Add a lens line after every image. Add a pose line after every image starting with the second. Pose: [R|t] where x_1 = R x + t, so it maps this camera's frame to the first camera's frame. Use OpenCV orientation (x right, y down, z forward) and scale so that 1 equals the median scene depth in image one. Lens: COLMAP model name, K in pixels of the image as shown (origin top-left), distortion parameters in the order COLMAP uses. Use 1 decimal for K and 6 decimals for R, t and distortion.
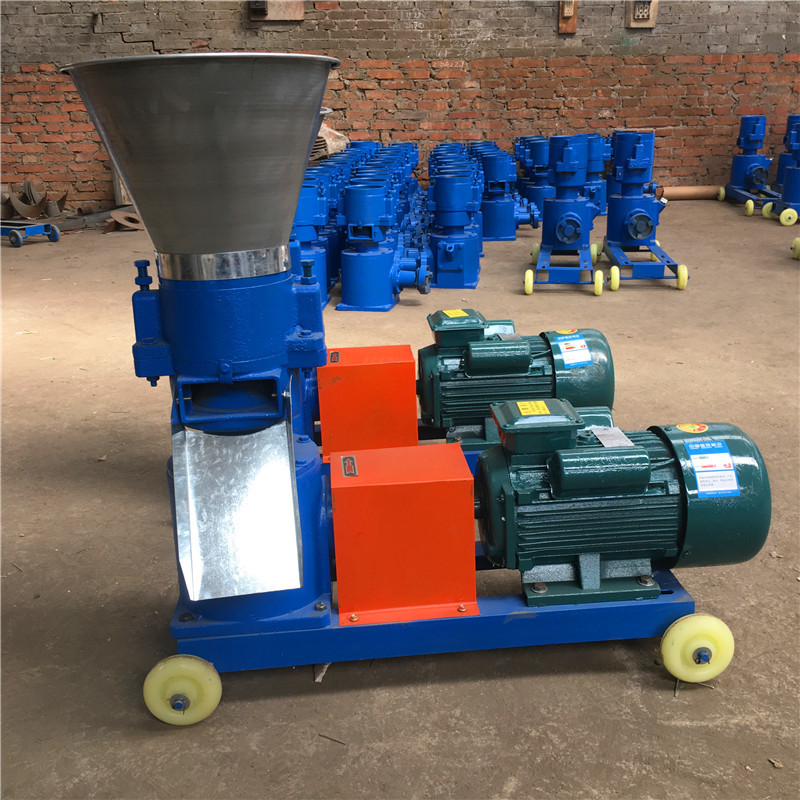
lens RADIAL K [[911.3, 0, 402.9], [0, 911.3, 405.6], [0, 0, 1]] dist [0.094377, -0.123916]
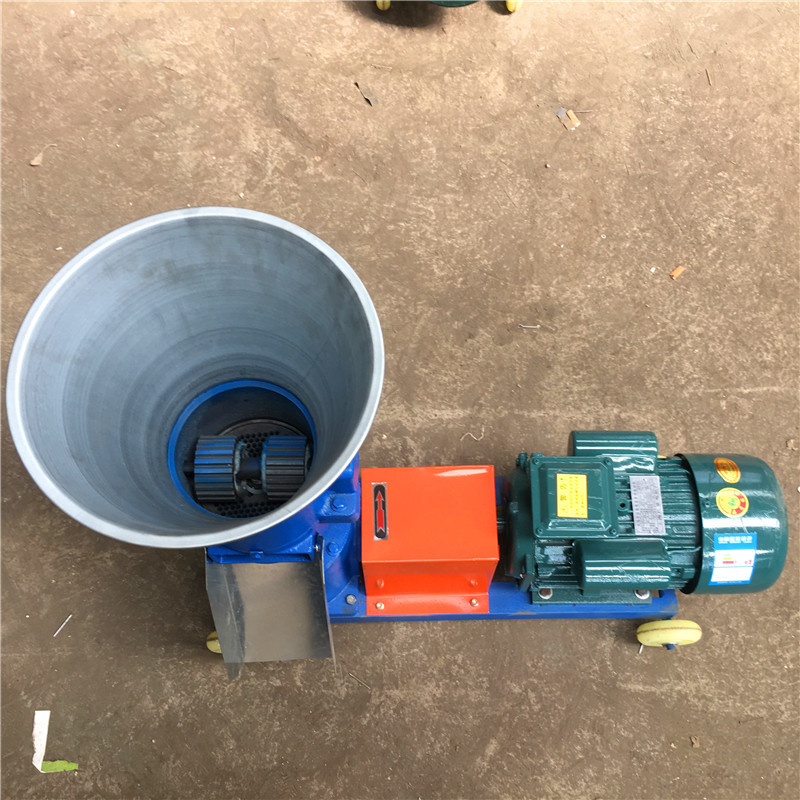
lens RADIAL K [[911.3, 0, 402.9], [0, 911.3, 405.6], [0, 0, 1]] dist [0.094377, -0.123916]
pose [[0.997239, 0.073698, 0.009149, -0.050240], [-0.053937, 0.634073, 0.771389, -0.775550], [0.051049, -0.769753, 0.636298, 0.435732]]
